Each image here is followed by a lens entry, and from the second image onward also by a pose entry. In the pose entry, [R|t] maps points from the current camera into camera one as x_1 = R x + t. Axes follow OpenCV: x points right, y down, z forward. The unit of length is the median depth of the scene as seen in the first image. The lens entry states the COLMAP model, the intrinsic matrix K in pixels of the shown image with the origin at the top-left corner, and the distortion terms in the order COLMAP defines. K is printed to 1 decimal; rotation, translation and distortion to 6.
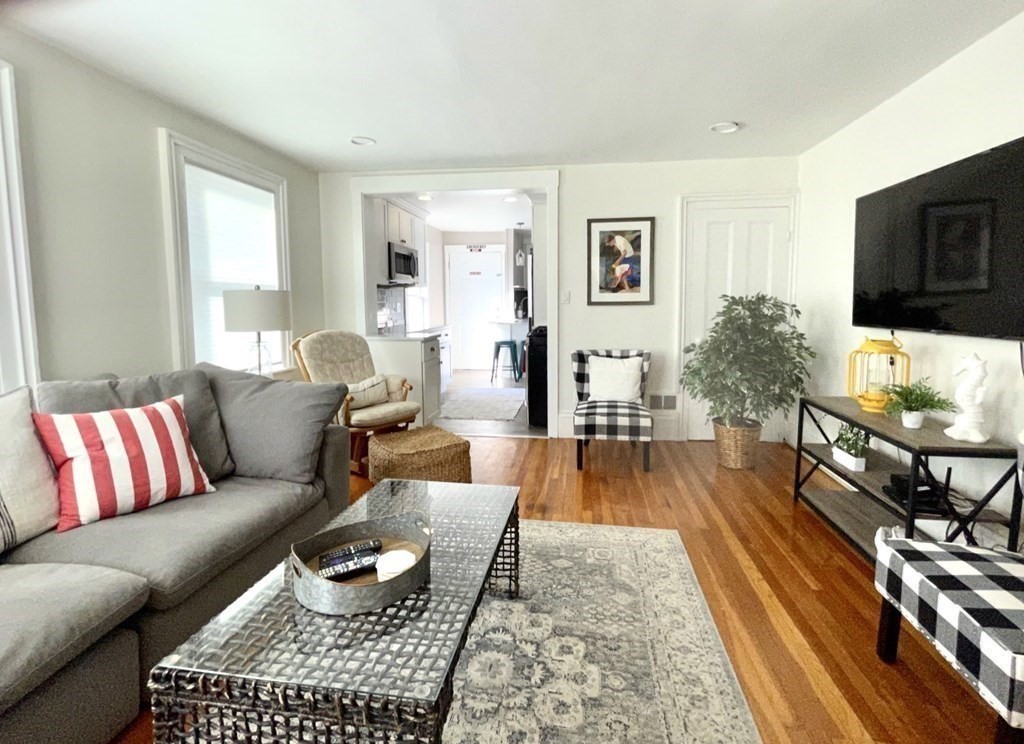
lens RADIAL K [[464.5, 0, 524.6], [0, 464.5, 336.8], [0, 0, 1]] dist [-0.000052, -0.000235]
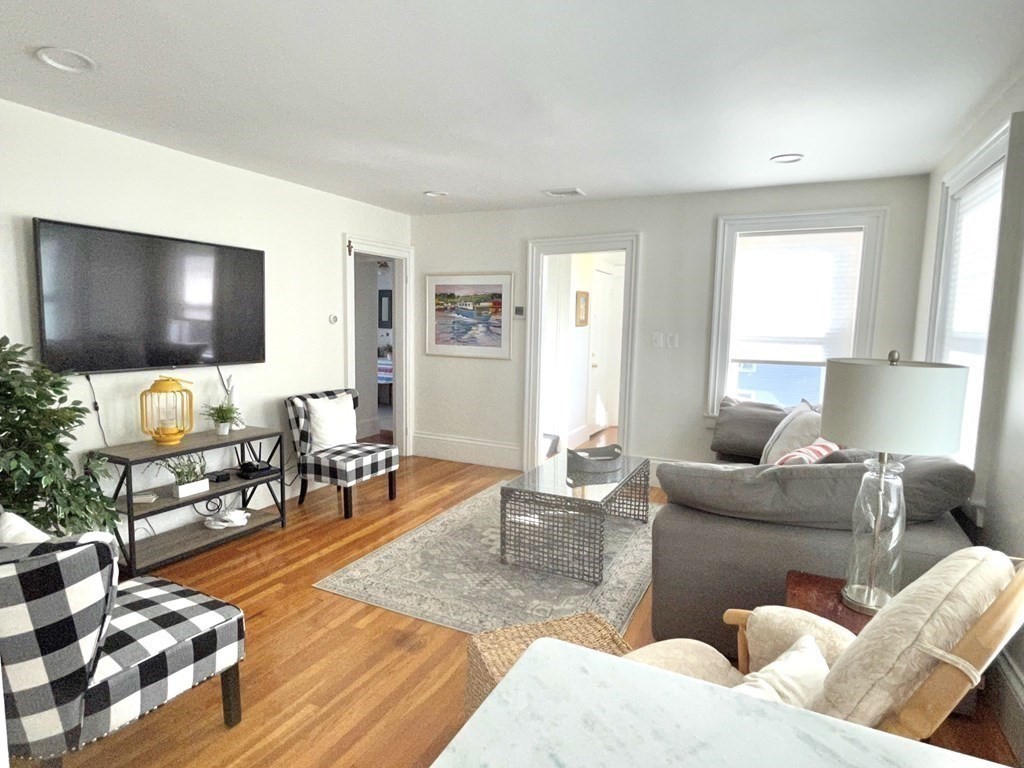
lens RADIAL K [[554.9, 0, 512.9], [0, 554.9, 384.0], [0, 0, 1]] dist [-0.006770, -0.002186]
pose [[-0.948768, -0.053702, 0.311377, -0.289956], [0.002927, 0.983916, 0.178610, -0.145337], [-0.315961, 0.170370, -0.933350, 1.323511]]
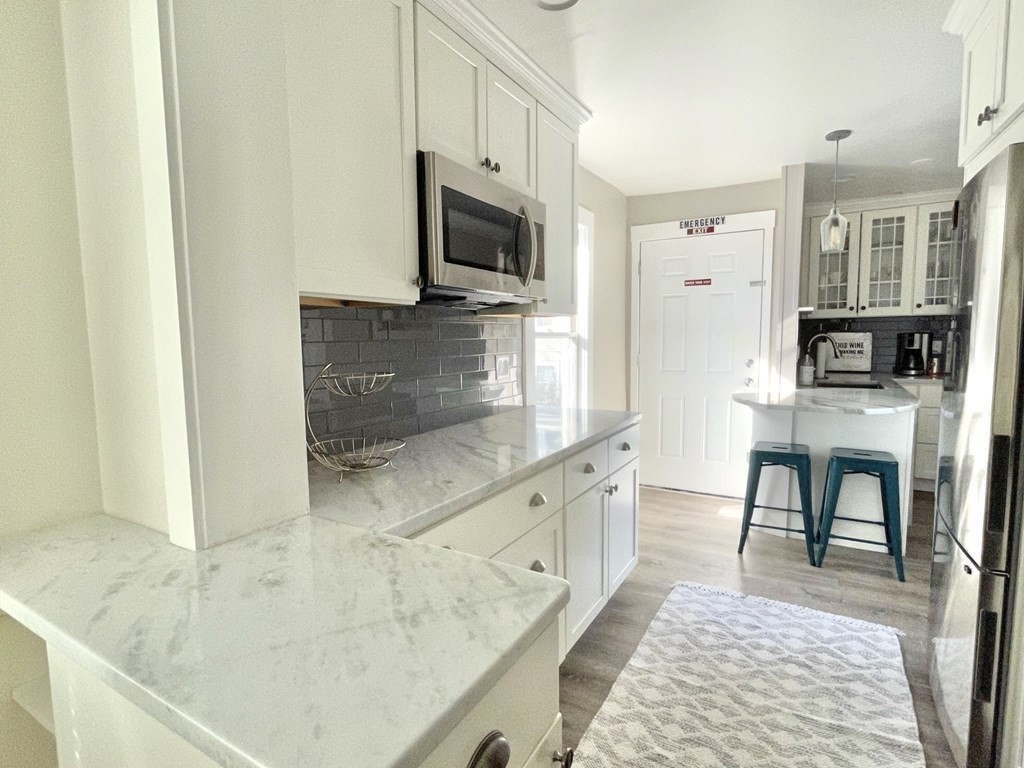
lens RADIAL K [[526.7, 0, 510.7], [0, 526.7, 386.4], [0, 0, 1]] dist [0.003446, 0.000032]
pose [[0.921538, 0.023680, -0.387564, -0.169620], [-0.015523, 0.999587, 0.024164, -0.103237], [0.387977, -0.016252, 0.921526, 1.051729]]
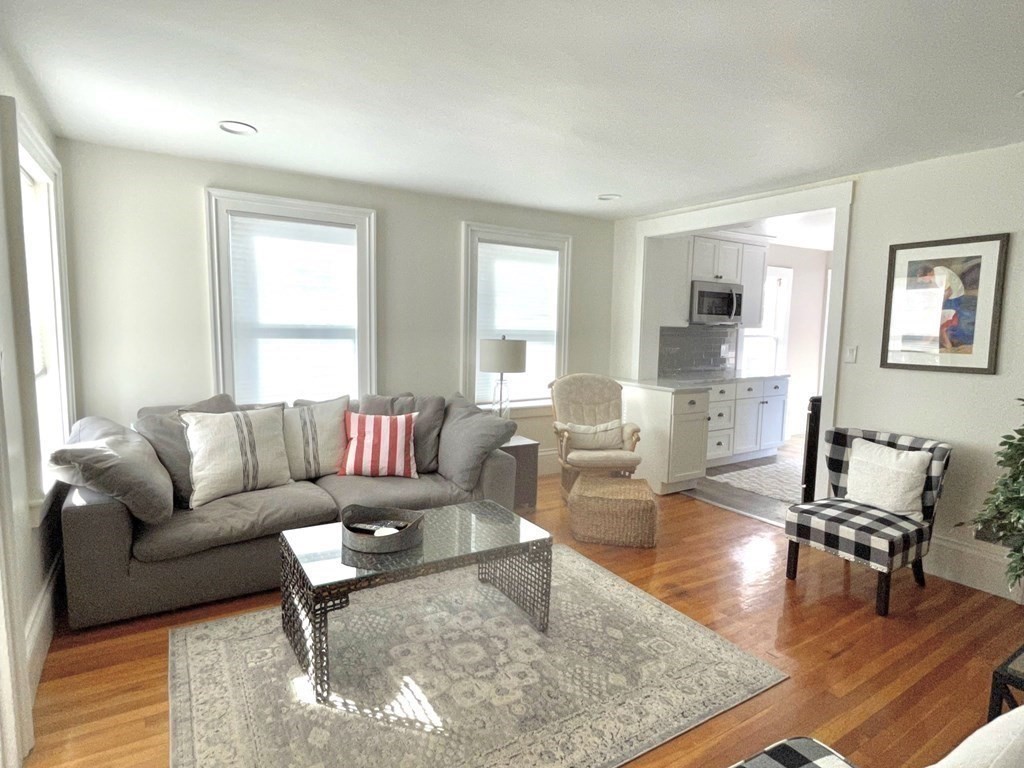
lens RADIAL K [[554.9, 0, 515.9], [0, 554.9, 386.1], [0, 0, 1]] dist [-0.006770, -0.002186]
pose [[0.645358, 0.099960, -0.757312, 0.480420], [-0.077114, 0.994862, 0.065601, -0.060372], [0.759978, 0.016064, 0.649750, 0.036993]]
